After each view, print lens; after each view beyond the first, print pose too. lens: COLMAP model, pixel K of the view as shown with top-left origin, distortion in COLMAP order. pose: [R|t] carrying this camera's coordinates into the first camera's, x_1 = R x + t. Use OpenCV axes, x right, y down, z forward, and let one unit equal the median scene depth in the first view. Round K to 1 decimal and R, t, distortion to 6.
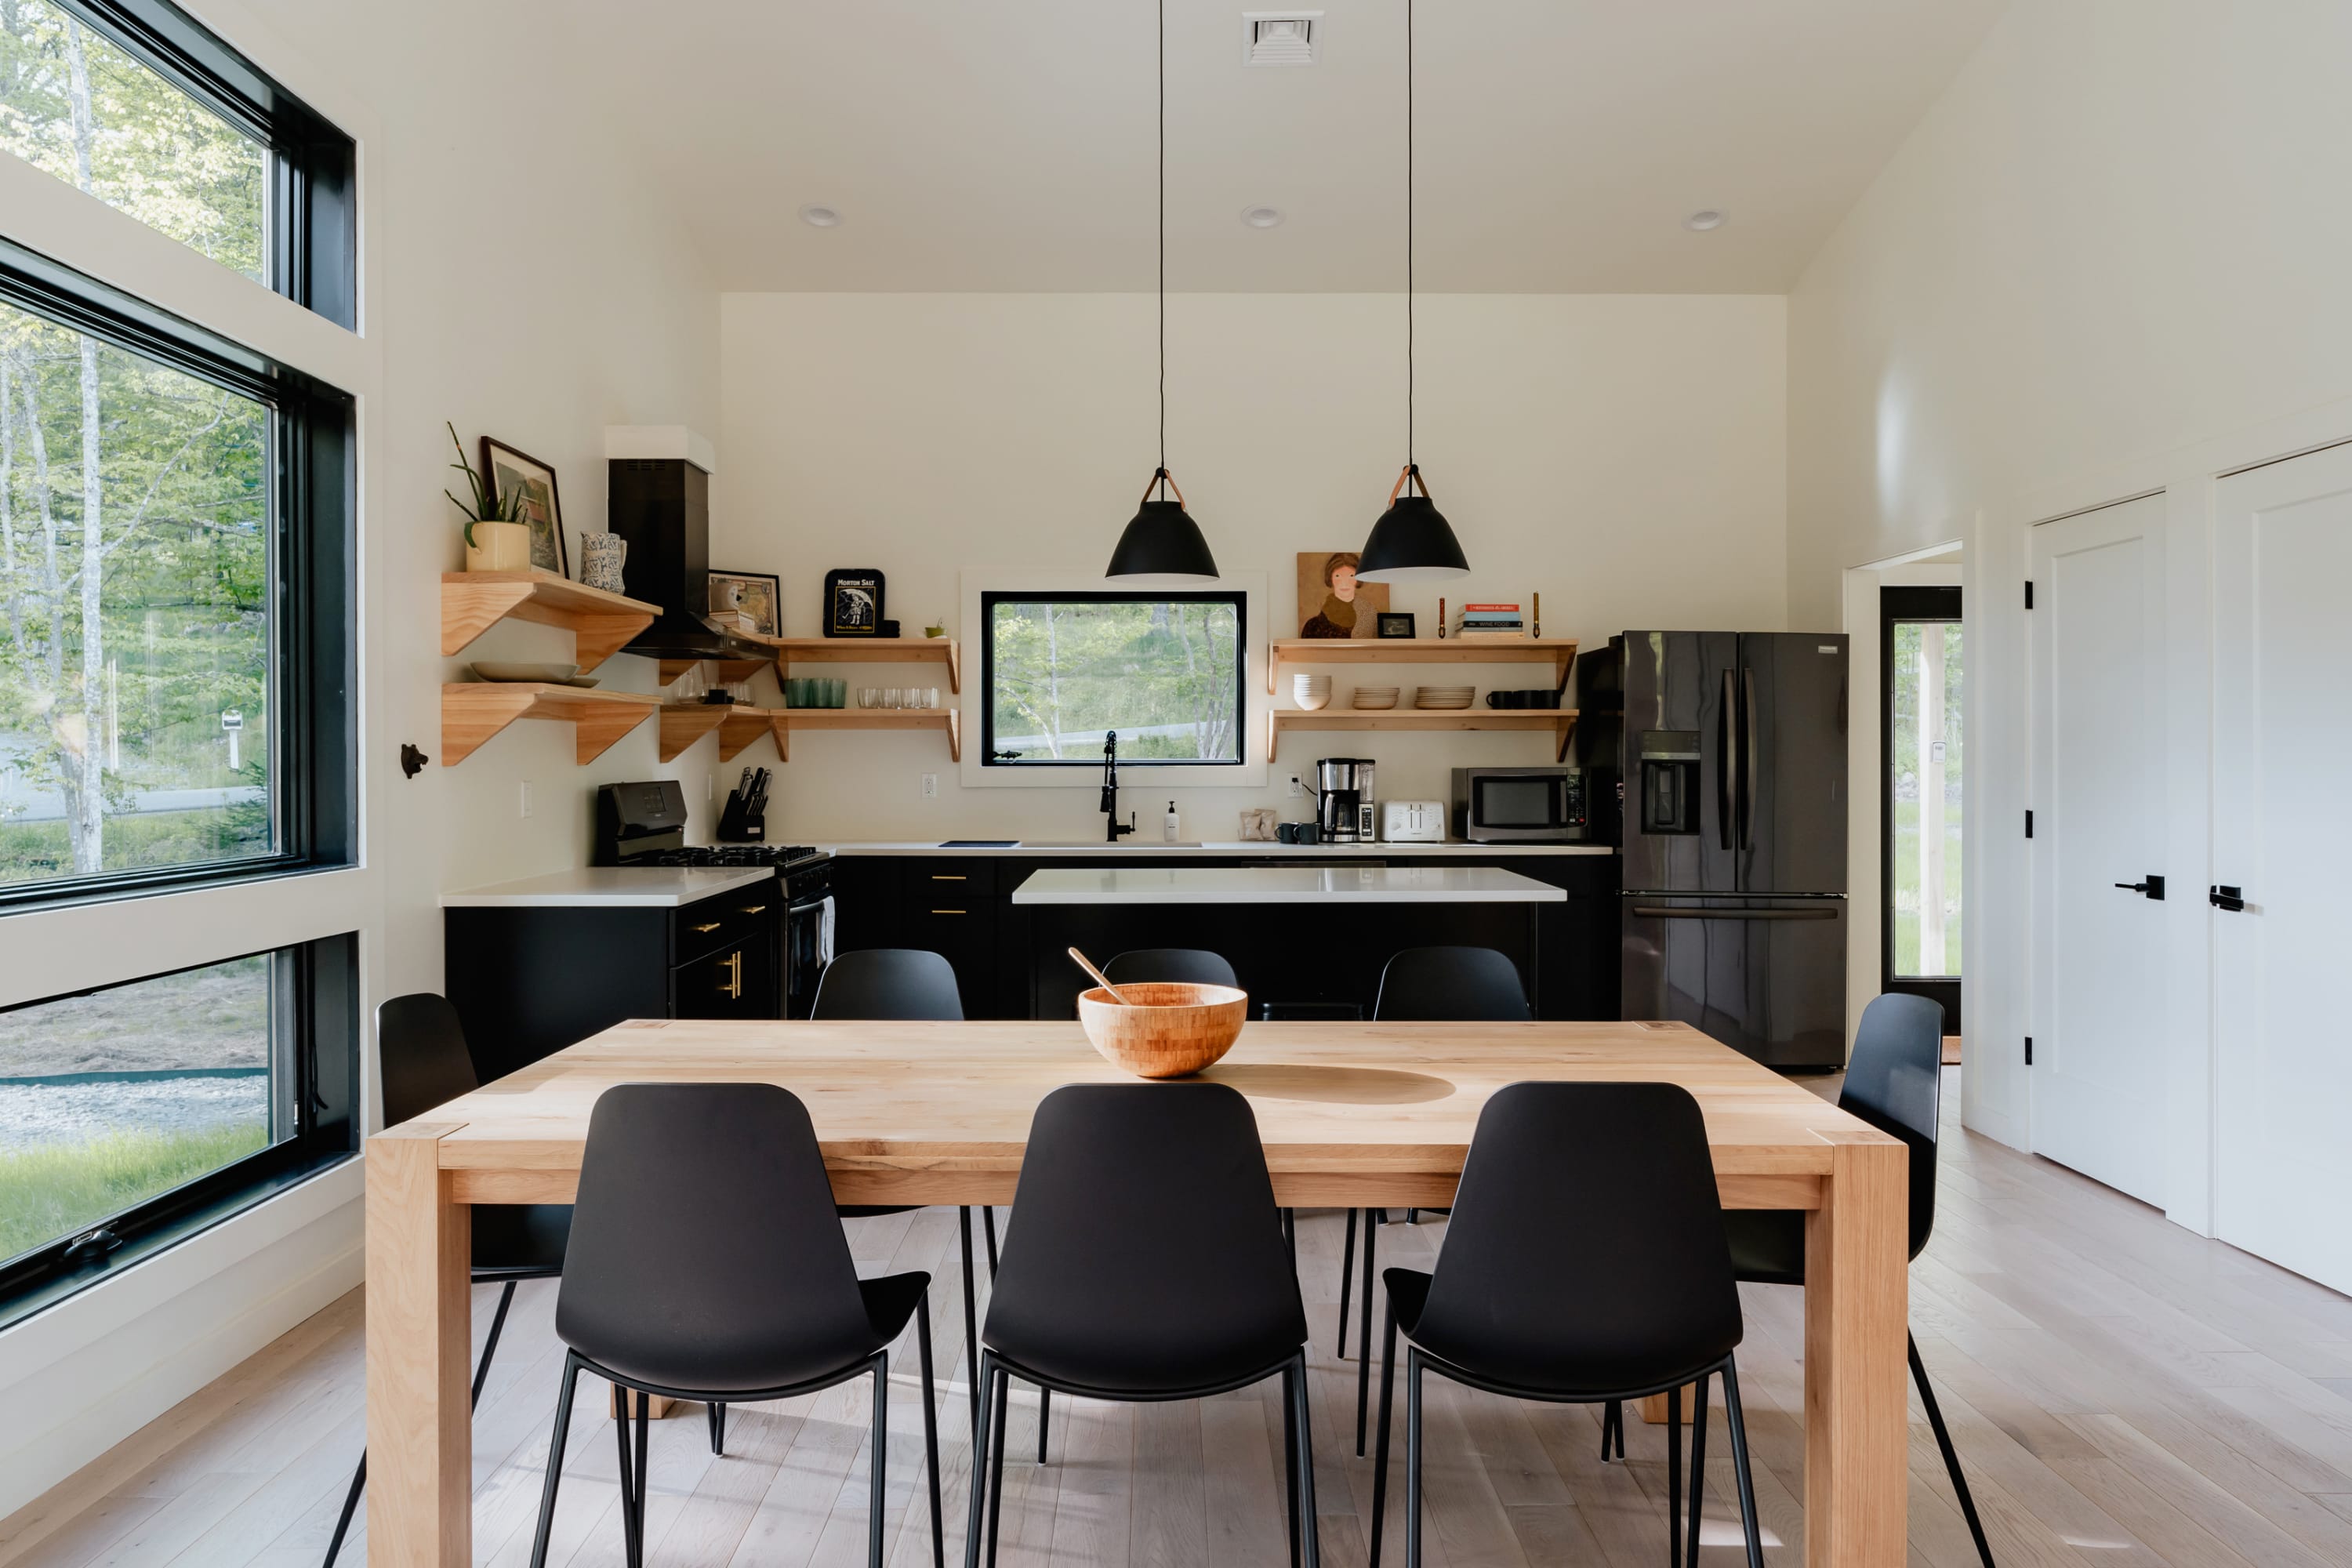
lens RADIAL K [[1580.9, 0, 1176.0], [0, 1580.9, 784.0], [0, 0, 1]] dist [-0.000862, -0.000031]
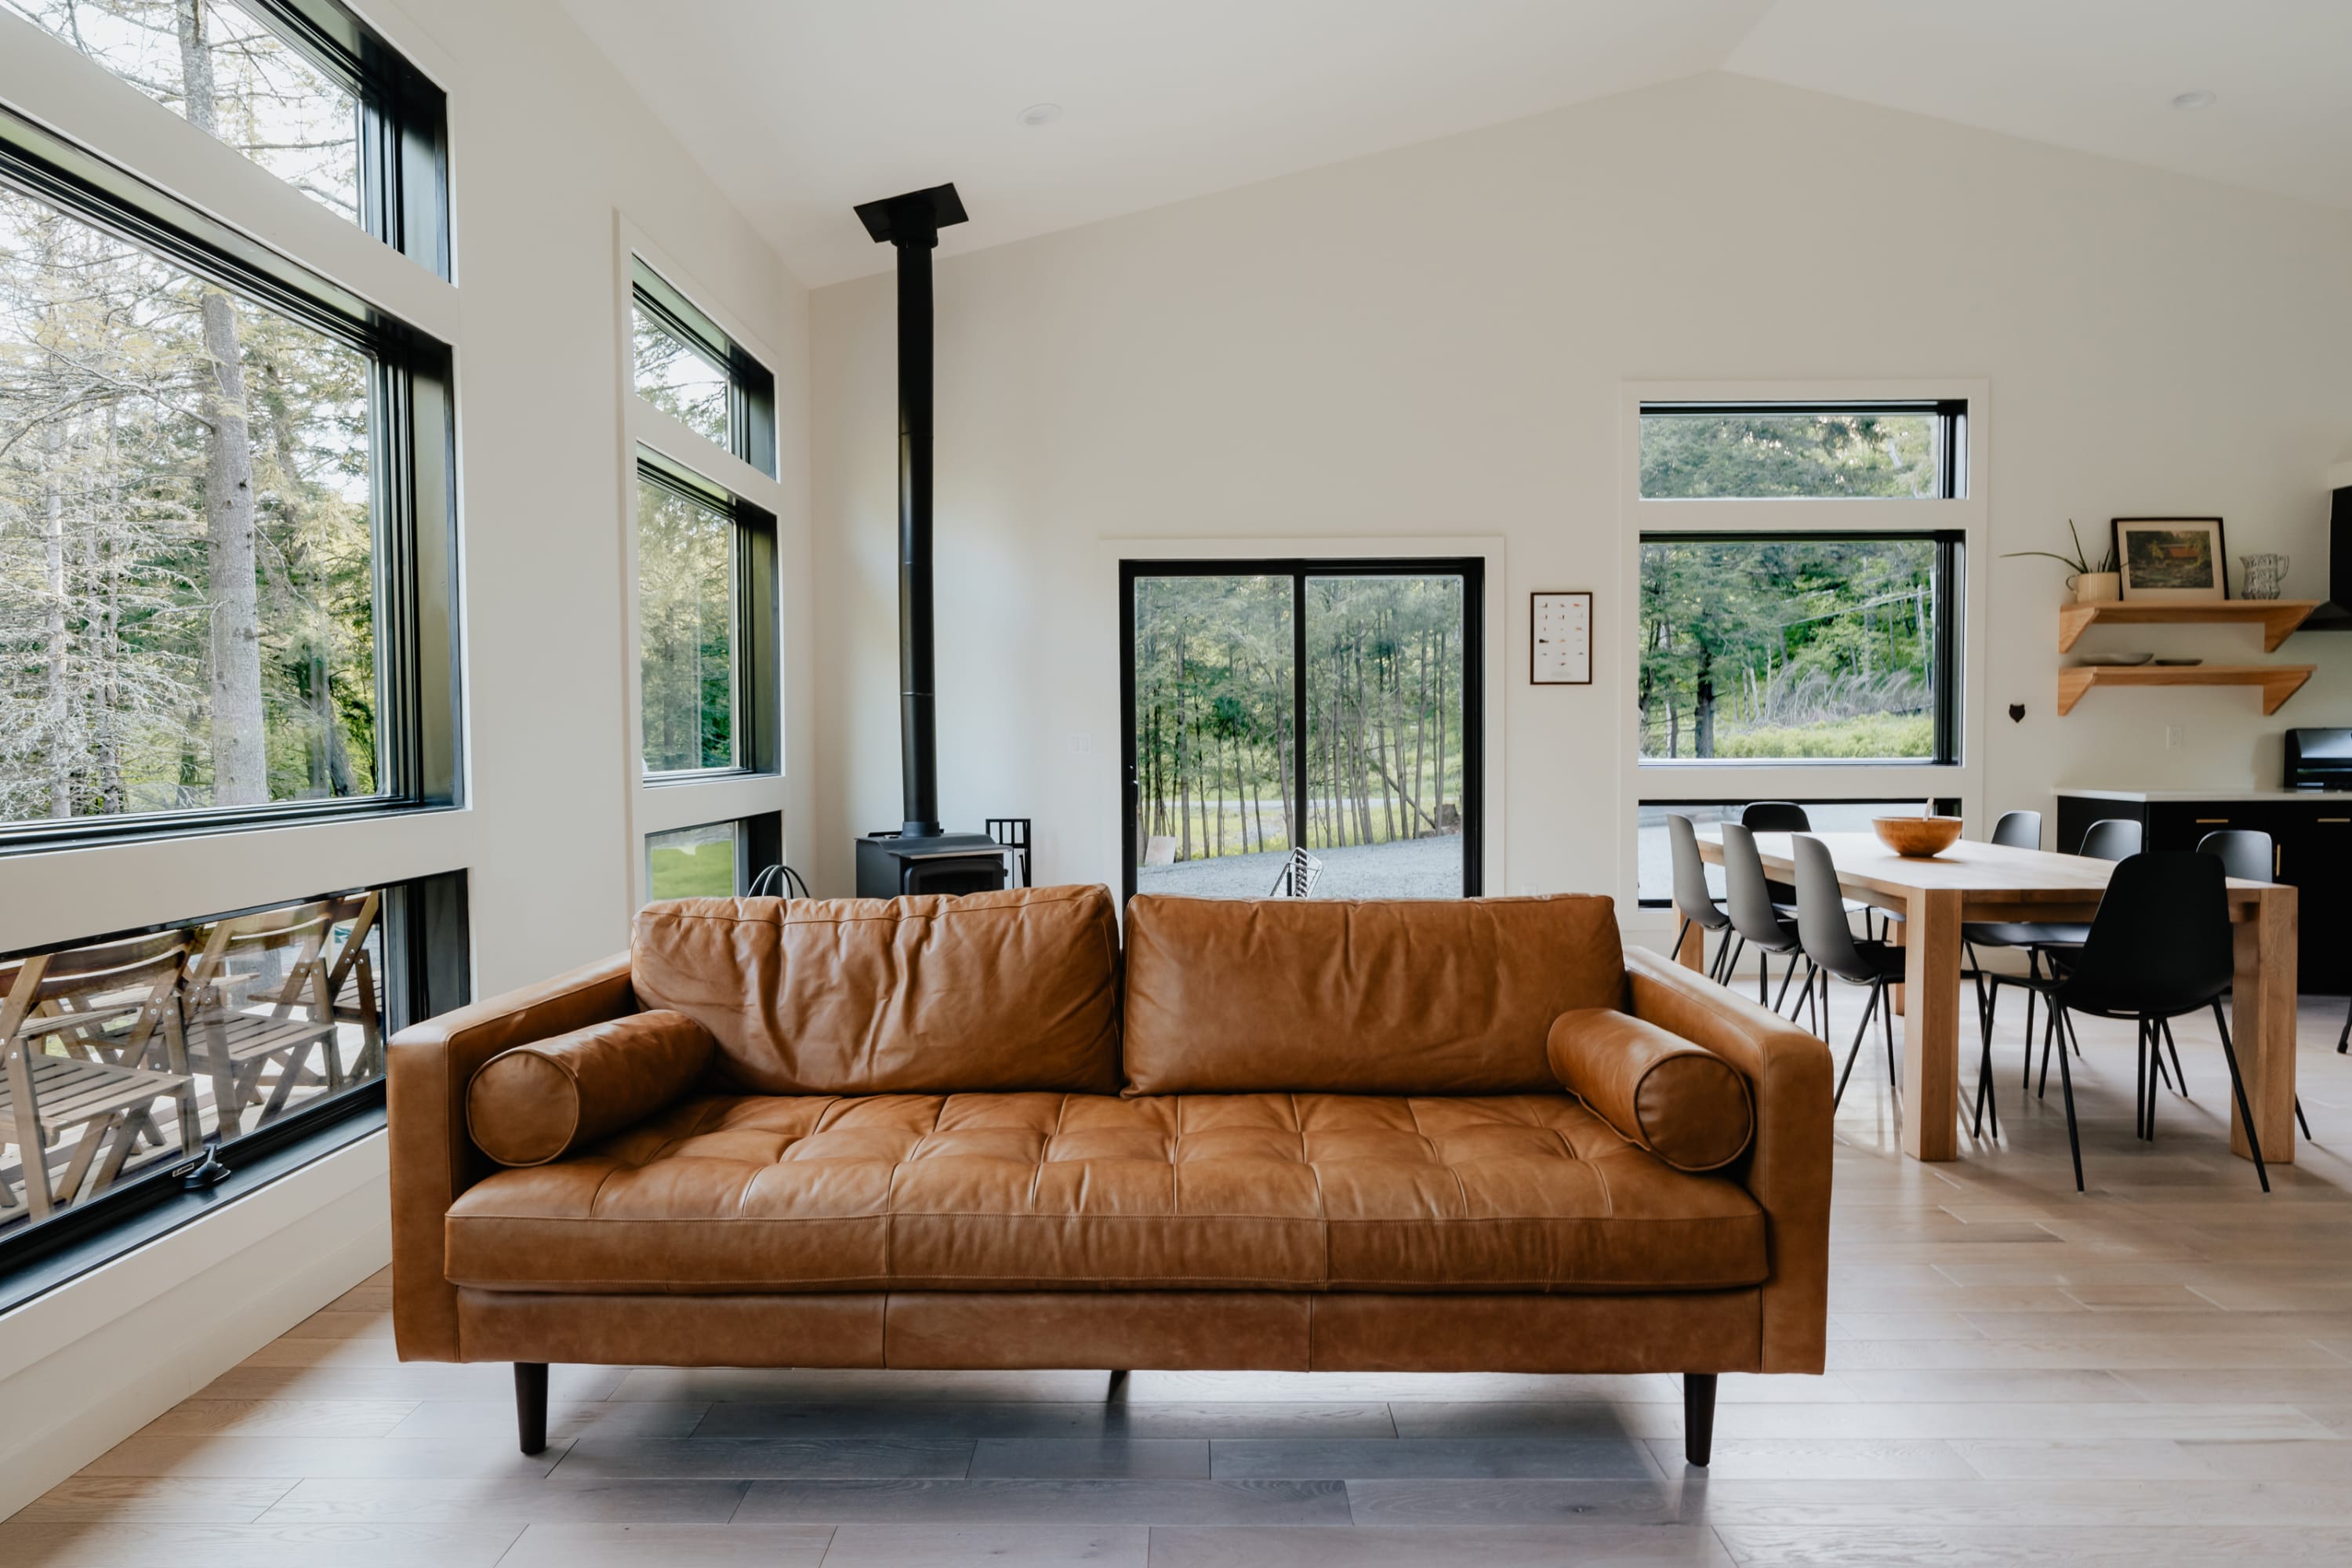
lens RADIAL K [[1379.1, 0, 1176.0], [0, 1379.1, 784.0], [0, 0, 1]] dist [-0.004475, 0.003821]
pose [[-0.017474, 0.030927, -0.999369, 0.686876], [-0.014136, 0.999414, 0.031176, 0.019004], [0.999747, 0.014672, -0.017026, 0.026013]]
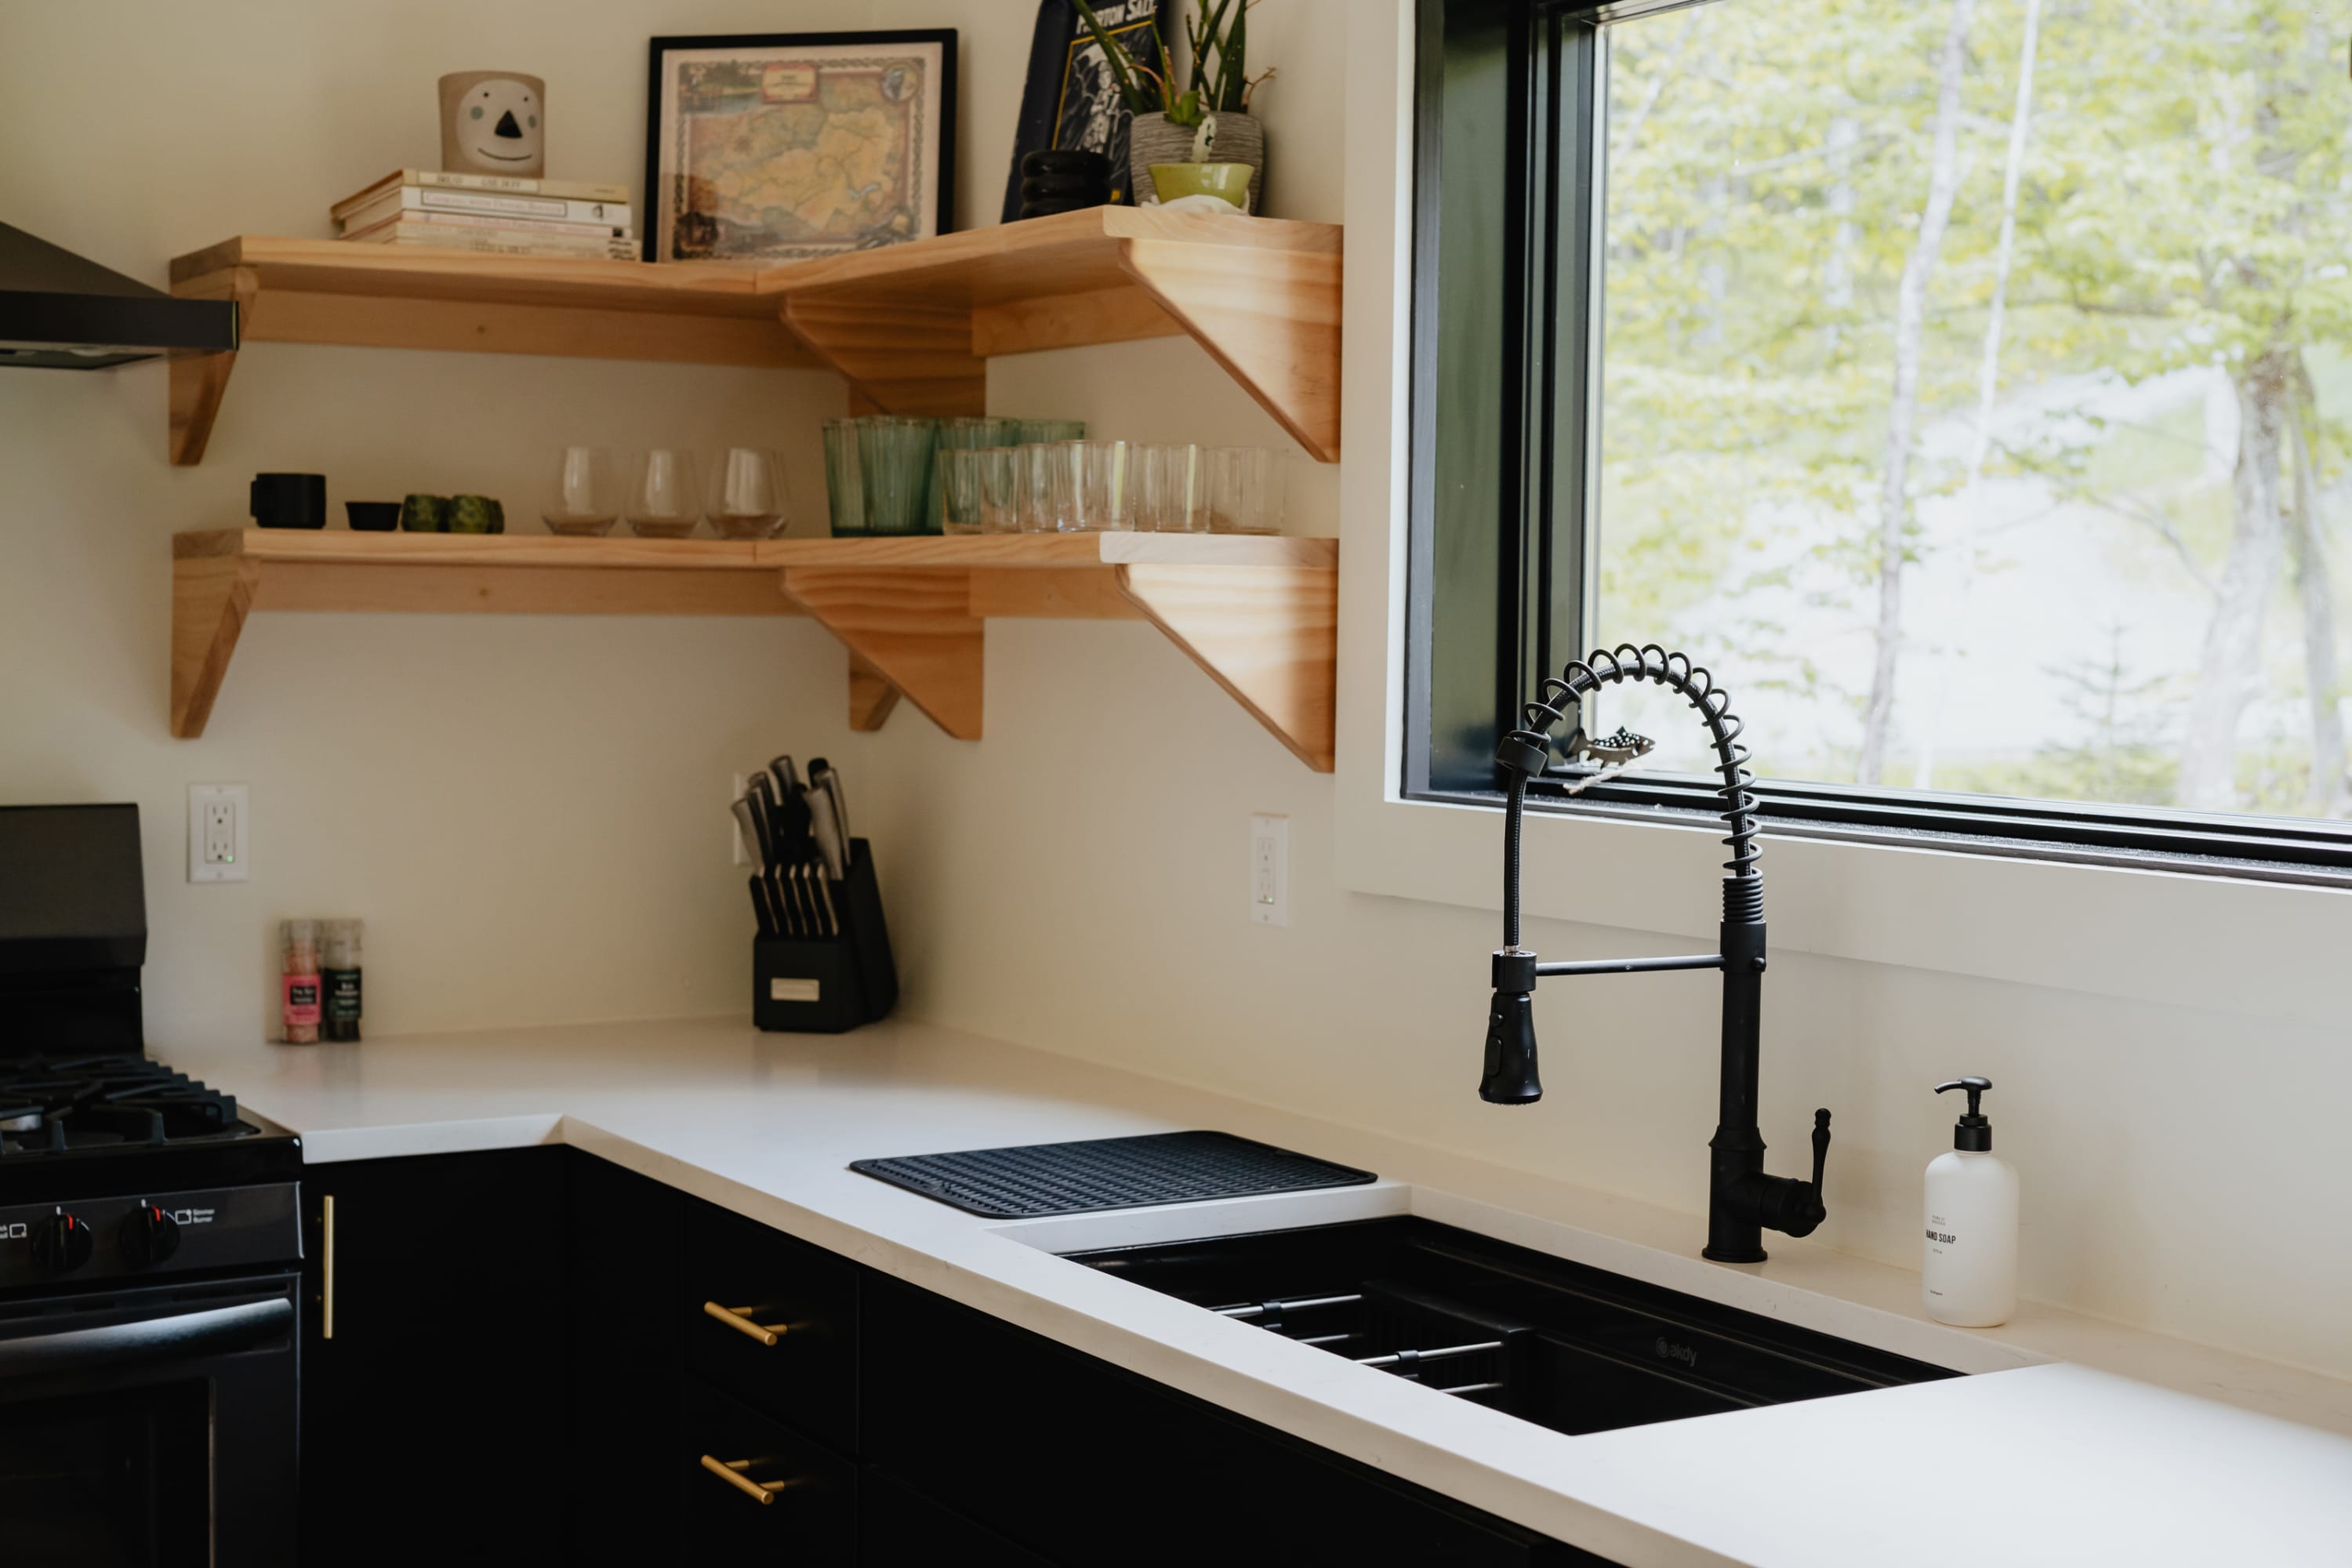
lens RADIAL K [[3328.8, 0, 1176.0], [0, 3328.8, 784.0], [0, 0, 1]] dist [-0.000807, 0.007877]
pose [[0.514594, 0.051730, -0.855872, 0.249655], [-0.026345, 0.998661, 0.044520, -0.032897], [0.857029, -0.000362, 0.515268, 0.759983]]
